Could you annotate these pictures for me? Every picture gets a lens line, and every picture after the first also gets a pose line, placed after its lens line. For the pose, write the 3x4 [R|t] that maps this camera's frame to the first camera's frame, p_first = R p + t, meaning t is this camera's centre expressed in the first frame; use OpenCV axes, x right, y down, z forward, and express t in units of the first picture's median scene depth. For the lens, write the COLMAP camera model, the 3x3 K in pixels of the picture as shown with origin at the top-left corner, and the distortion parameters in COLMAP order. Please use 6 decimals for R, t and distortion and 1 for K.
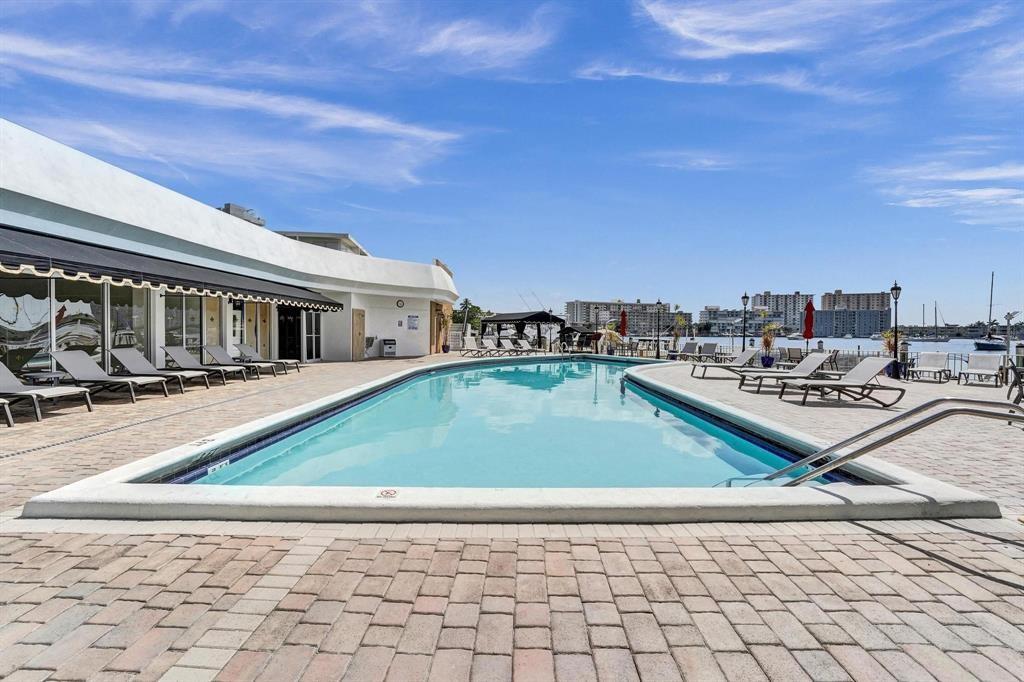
lens RADIAL K [[418.4, 0, 510.5], [0, 418.4, 336.2], [0, 0, 1]] dist [-0.021963, 0.000230]
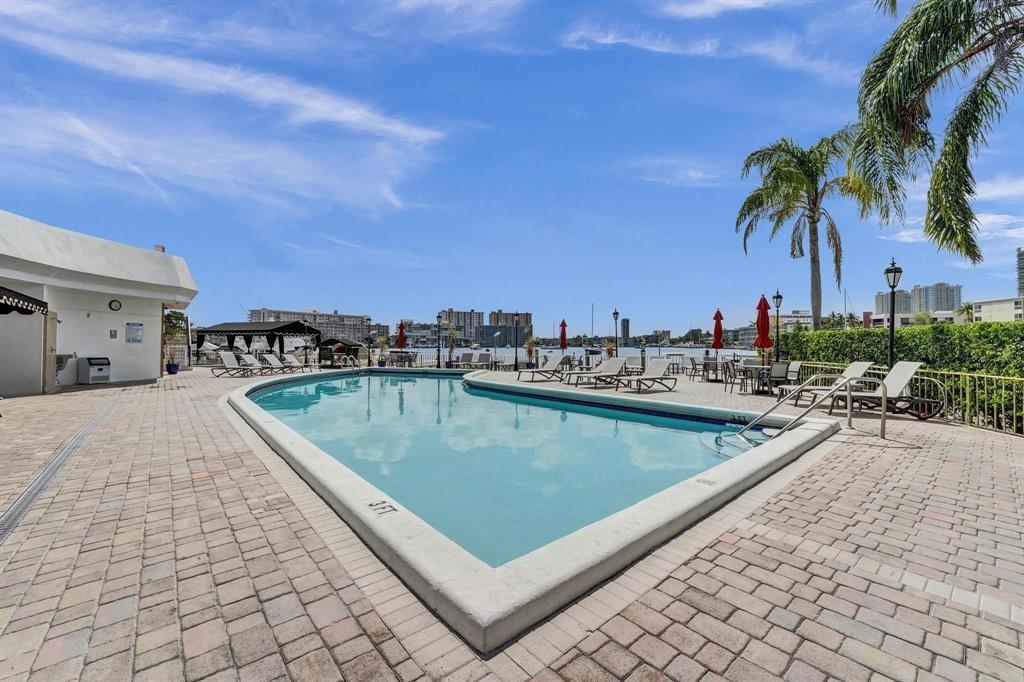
lens RADIAL K [[418.4, 0, 510.5], [0, 418.4, 336.2], [0, 0, 1]] dist [-0.021963, 0.000230]
pose [[0.753114, 0.005050, 0.657870, -0.184625], [0.013481, 0.999642, -0.023106, -0.002106], [-0.657752, 0.026271, 0.752777, 0.057275]]
